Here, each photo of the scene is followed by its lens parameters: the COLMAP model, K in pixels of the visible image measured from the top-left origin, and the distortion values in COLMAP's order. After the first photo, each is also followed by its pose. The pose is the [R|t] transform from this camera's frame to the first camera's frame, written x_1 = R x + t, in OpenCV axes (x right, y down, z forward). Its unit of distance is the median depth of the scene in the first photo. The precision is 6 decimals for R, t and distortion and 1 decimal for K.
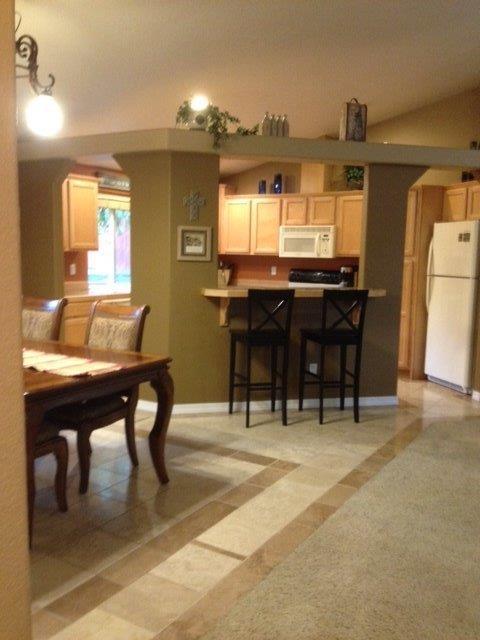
lens RADIAL K [[603.8, 0, 240.0], [0, 603.8, 320.0], [0, 0, 1]] dist [0.172592, -0.409308]
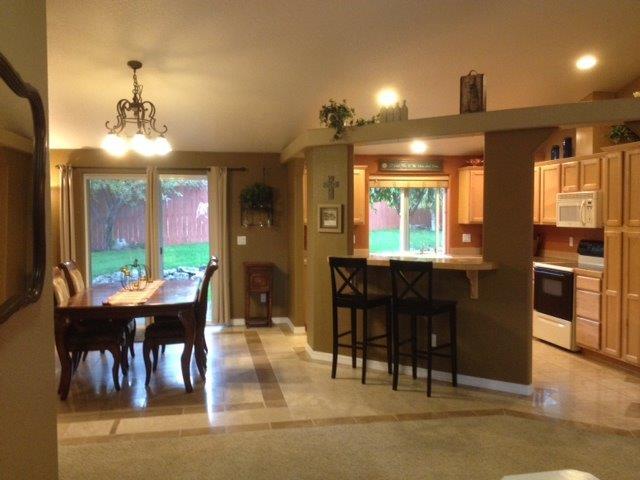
lens RADIAL K [[603.8, 0, 320.0], [0, 603.8, 240.0], [0, 0, 1]] dist [0.172592, -0.409308]
pose [[0.666142, 0.009278, -0.745767, 0.794680], [-0.068235, 0.996487, -0.048553, -0.023166], [0.742697, 0.083230, 0.664435, 0.187627]]
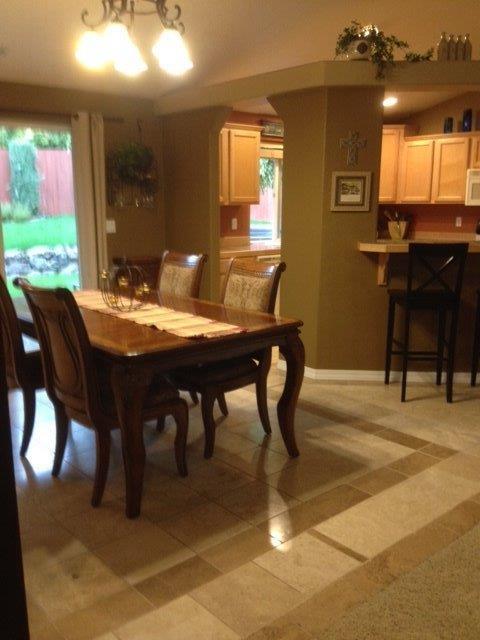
lens RADIAL K [[603.8, 0, 240.0], [0, 603.8, 320.0], [0, 0, 1]] dist [0.172592, -0.409308]
pose [[0.952072, 0.038710, -0.303415, 0.048313], [-0.016332, 0.996978, 0.075949, -0.003890], [0.305438, -0.067354, 0.949827, 0.085906]]
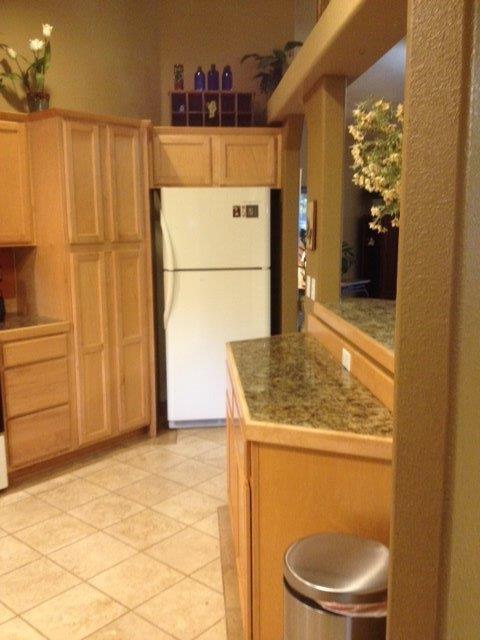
lens RADIAL K [[603.8, 0, 240.0], [0, 603.8, 320.0], [0, 0, 1]] dist [0.172592, -0.409308]
pose [[0.166191, -0.176864, 0.970103, -0.386195], [0.124472, 0.979677, 0.157286, -0.145353], [-0.978206, 0.094611, 0.184829, 1.052555]]
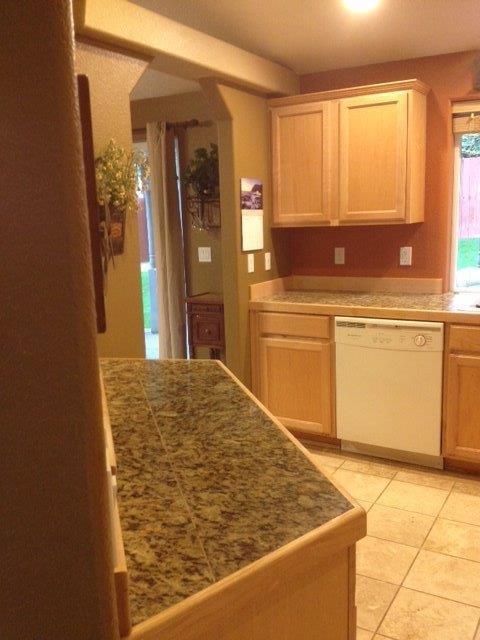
lens RADIAL K [[603.8, 0, 240.0], [0, 603.8, 320.0], [0, 0, 1]] dist [0.172592, -0.409308]
pose [[0.018541, 0.162078, -0.986604, 0.388447], [-0.084215, 0.983520, 0.159988, -0.134980], [0.996275, 0.080121, 0.031885, 1.118236]]
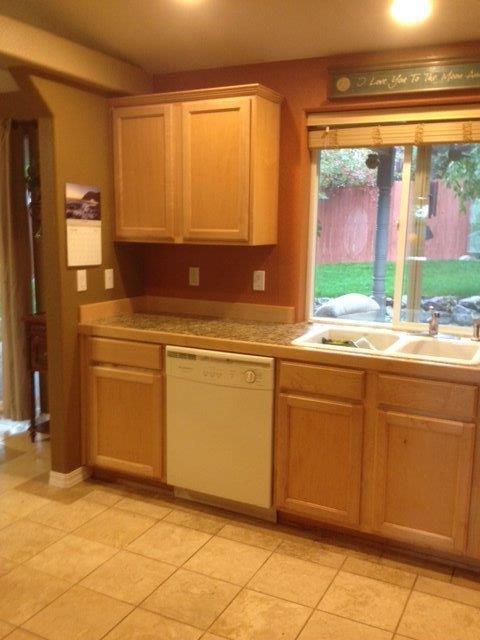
lens RADIAL K [[603.8, 0, 240.0], [0, 603.8, 320.0], [0, 0, 1]] dist [0.172592, -0.409308]
pose [[0.075351, 0.141620, -0.987049, 0.311905], [-0.129099, 0.982918, 0.131172, -0.151847], [0.988765, 0.117543, 0.092347, 1.260093]]
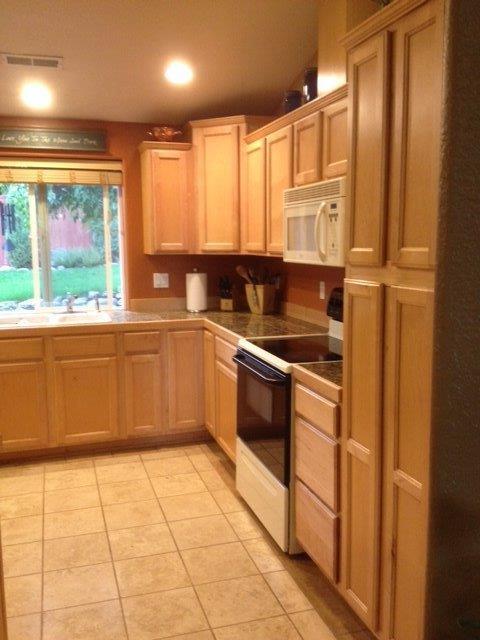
lens RADIAL K [[603.8, 0, 240.0], [0, 603.8, 320.0], [0, 0, 1]] dist [0.172592, -0.409308]
pose [[0.749477, 0.063515, -0.658976, 0.506978], [-0.054577, 0.997927, 0.034112, -0.116188], [0.659776, 0.010399, 0.751390, 1.003228]]
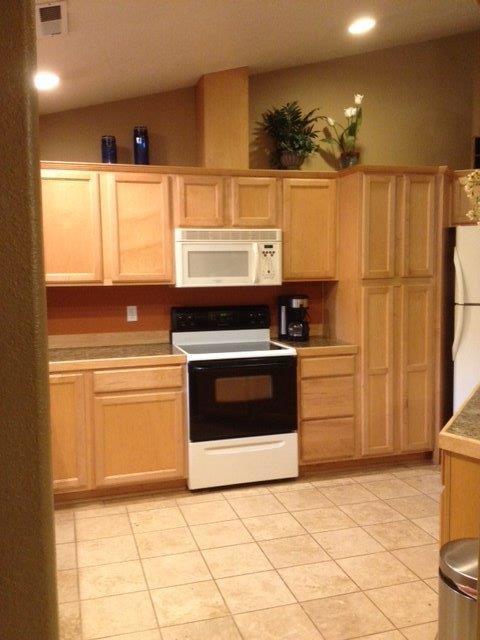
lens RADIAL K [[603.8, 0, 240.0], [0, 603.8, 320.0], [0, 0, 1]] dist [0.172592, -0.409308]
pose [[0.673293, -0.097450, 0.732926, -0.434296], [0.110818, 0.993379, 0.030279, -0.132597], [-0.731024, 0.060835, 0.679635, 0.935461]]
